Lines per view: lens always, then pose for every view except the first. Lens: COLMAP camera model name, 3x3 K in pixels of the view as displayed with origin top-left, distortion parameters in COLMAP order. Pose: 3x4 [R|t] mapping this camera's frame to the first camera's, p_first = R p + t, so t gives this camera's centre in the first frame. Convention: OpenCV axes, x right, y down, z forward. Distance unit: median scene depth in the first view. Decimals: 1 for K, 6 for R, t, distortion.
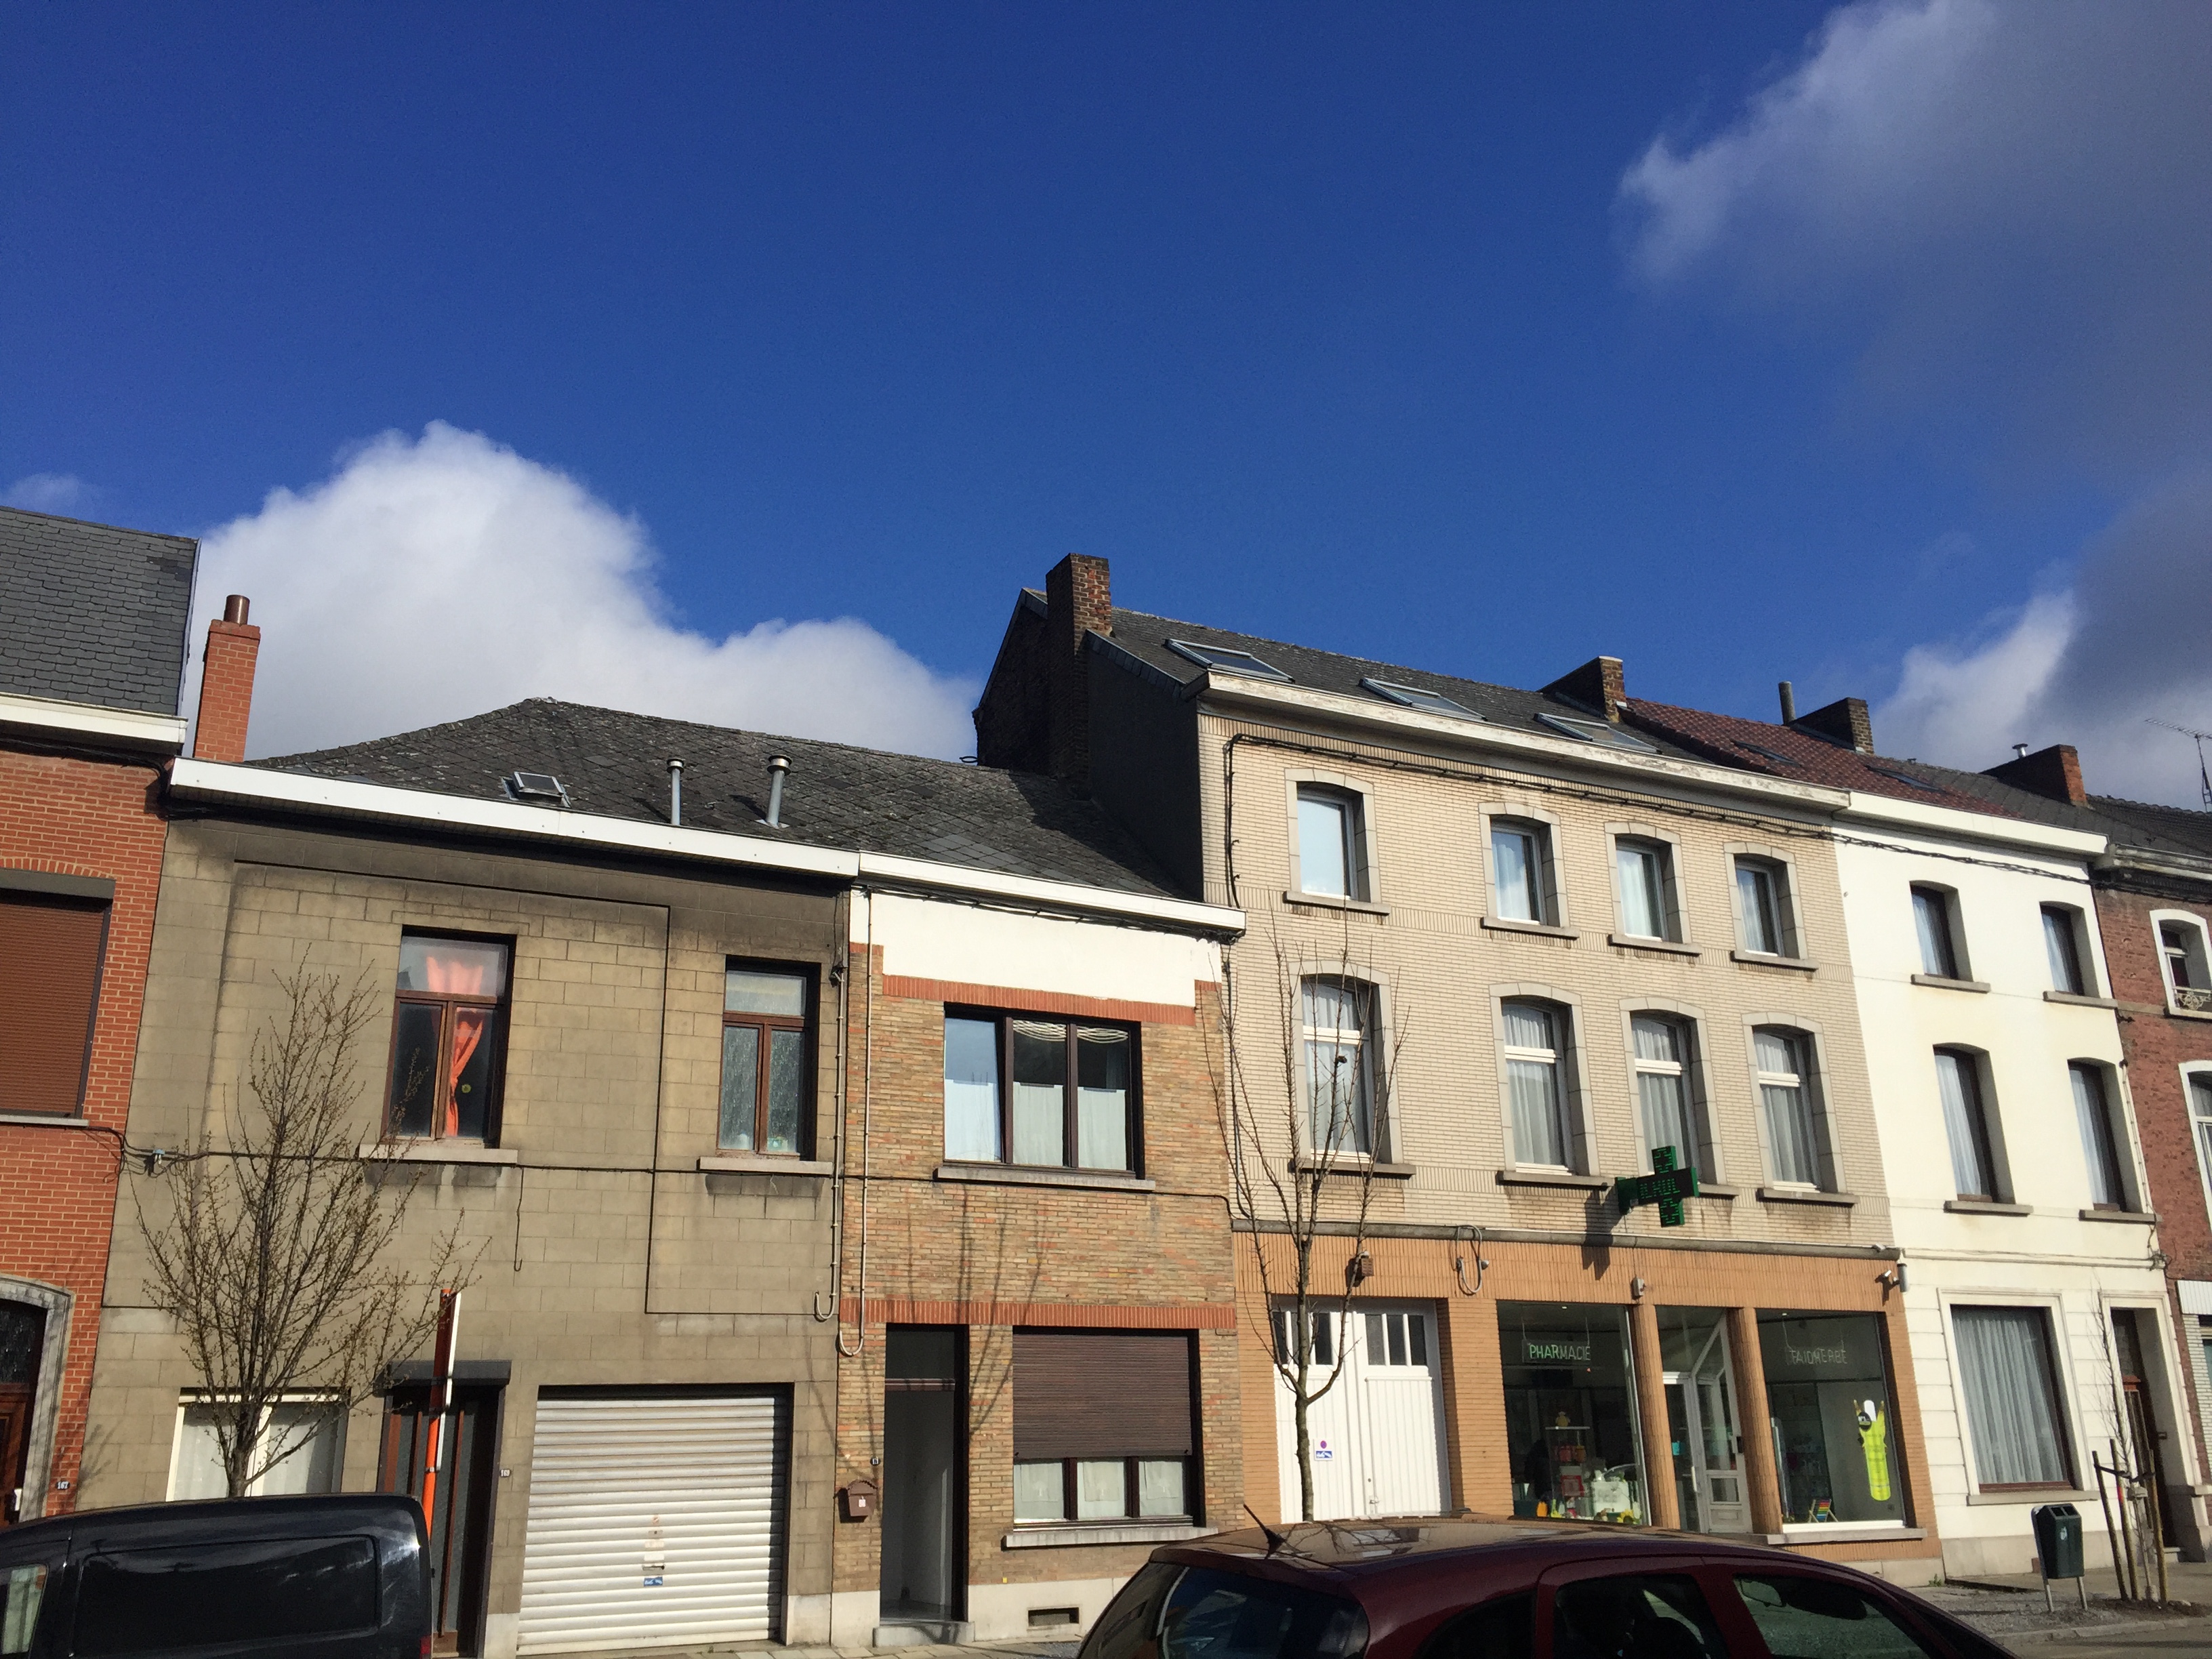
lens RADIAL K [[1844.5, 0, 1106.0], [0, 1844.5, 829.5], [0, 0, 1]] dist [0.093445, -0.106405]
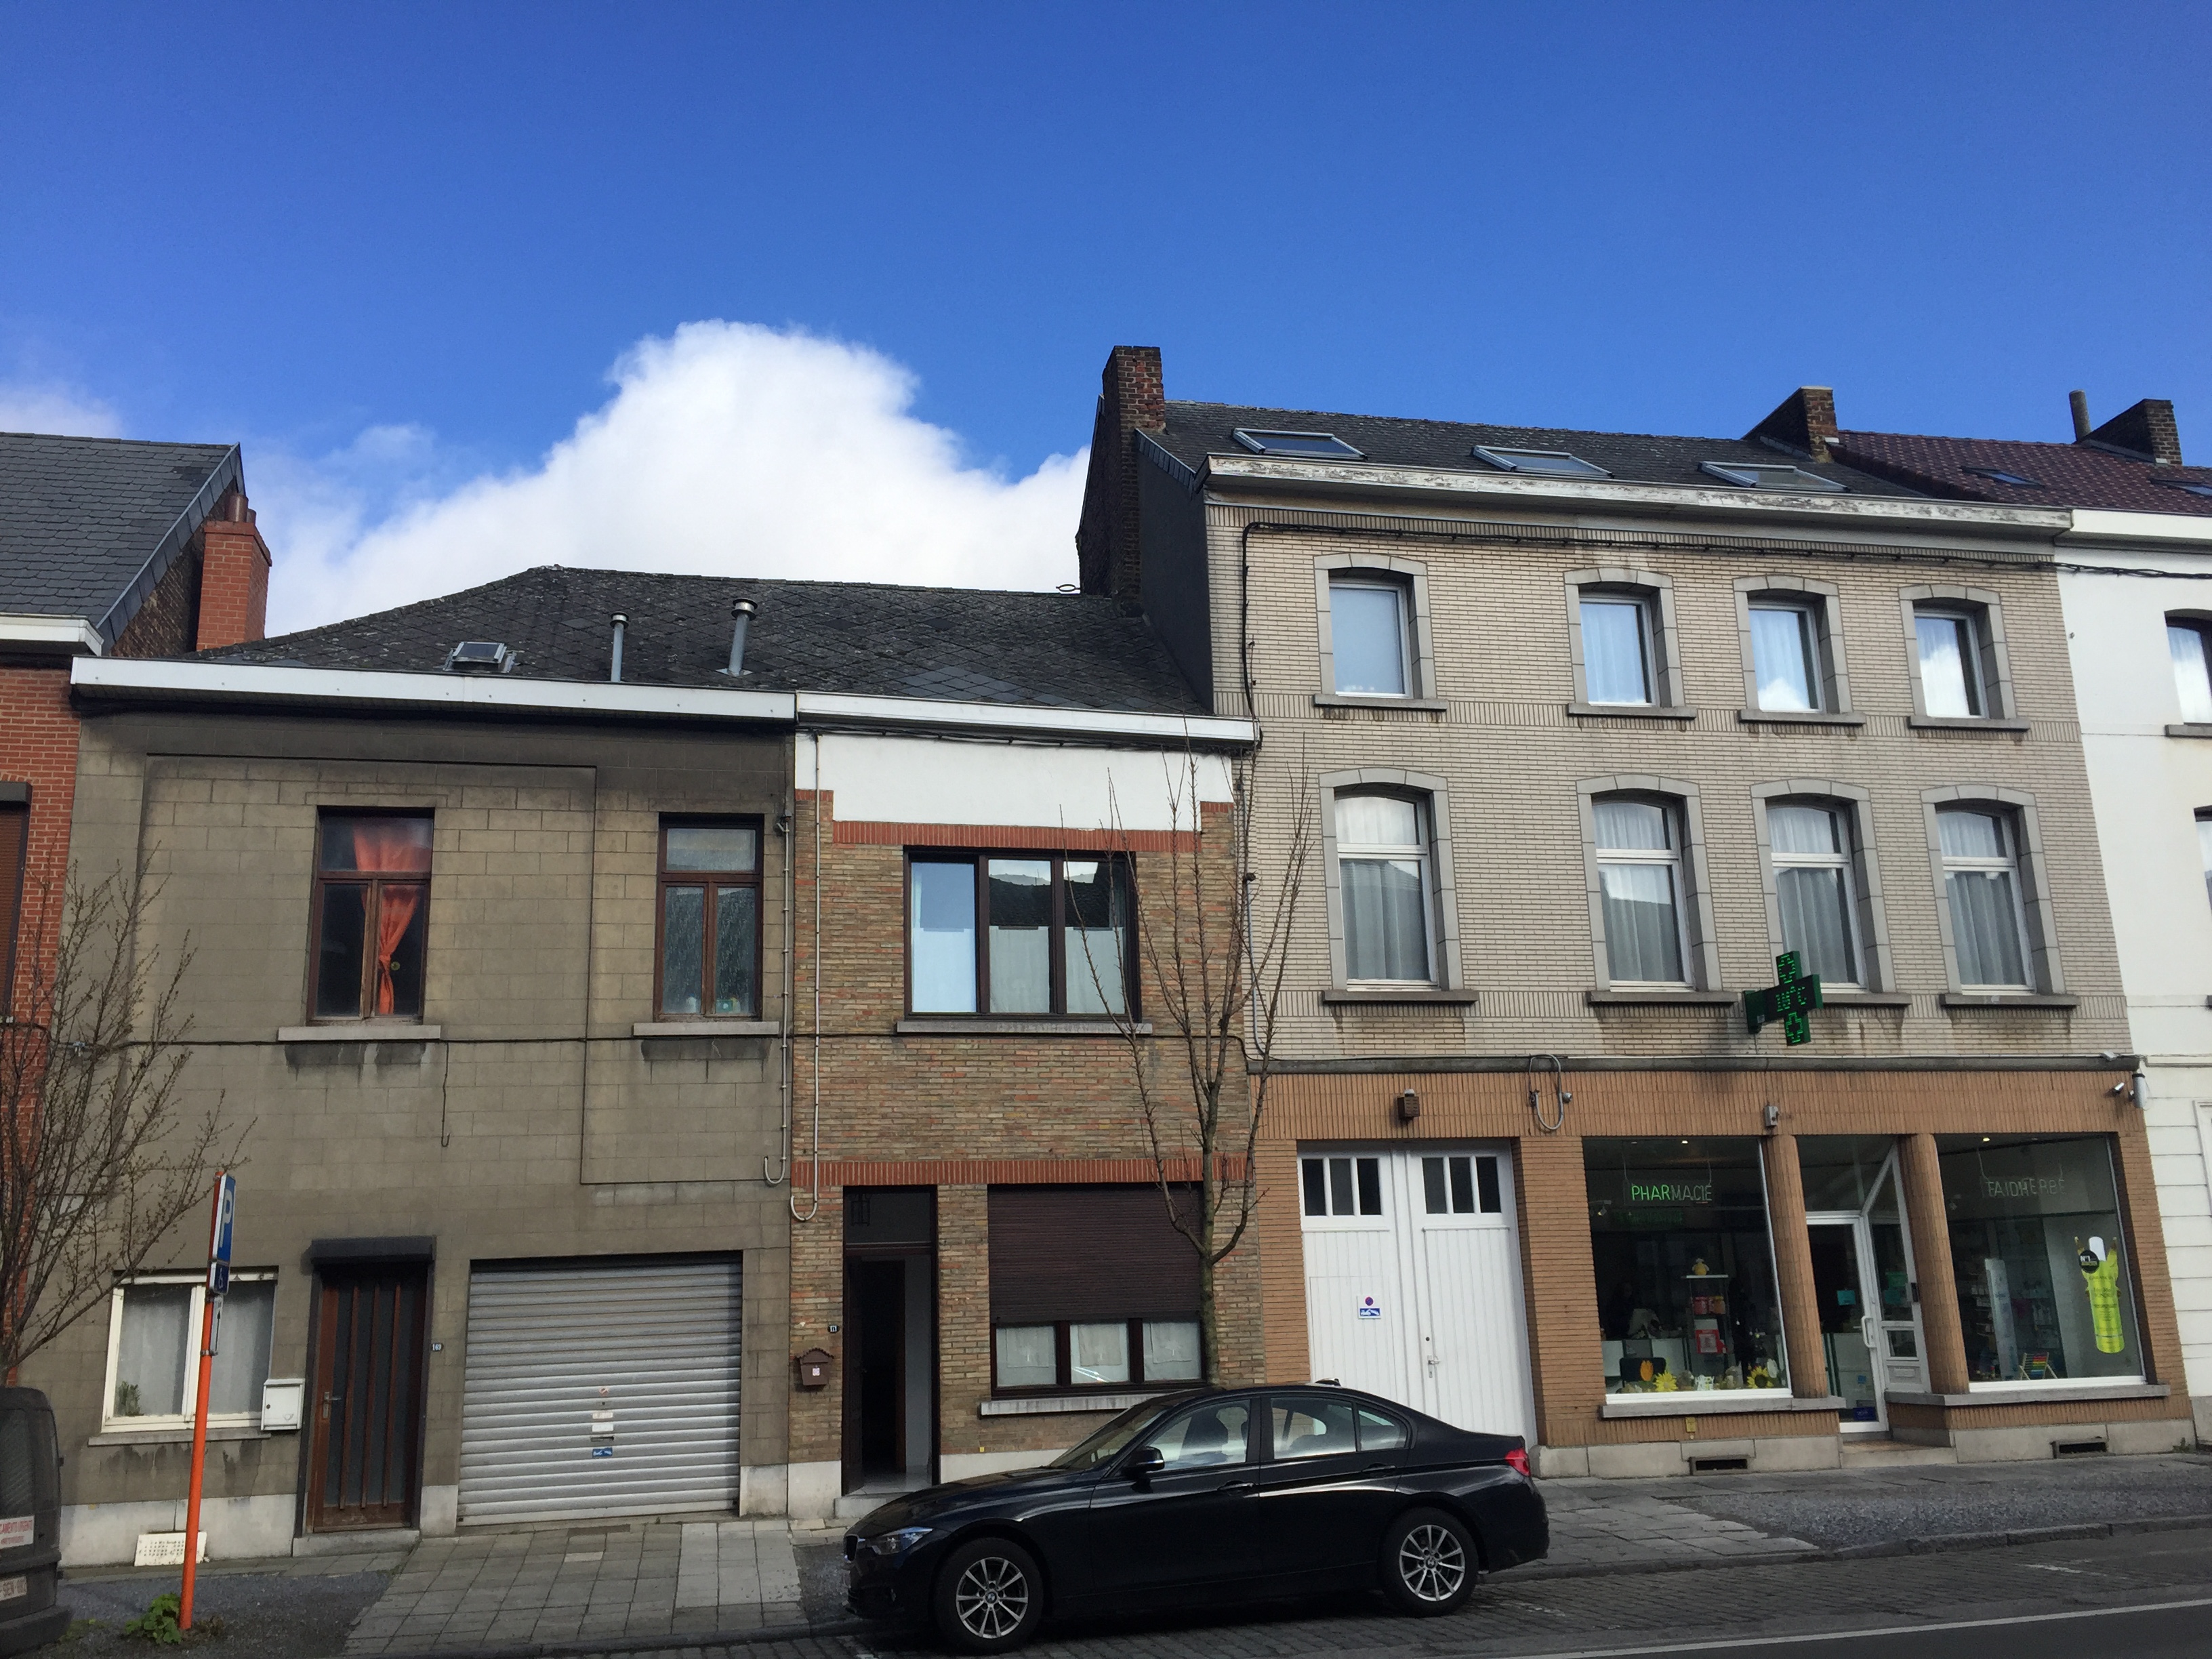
lens RADIAL K [[1878.2, 0, 1106.0], [0, 1878.2, 829.5], [0, 0, 1]] dist [0.095637, -0.116228]
pose [[0.969023, -0.075668, -0.235092, 0.220158], [0.093536, 0.993440, 0.065792, 0.030668], [0.228571, -0.085743, 0.969744, 0.101267]]
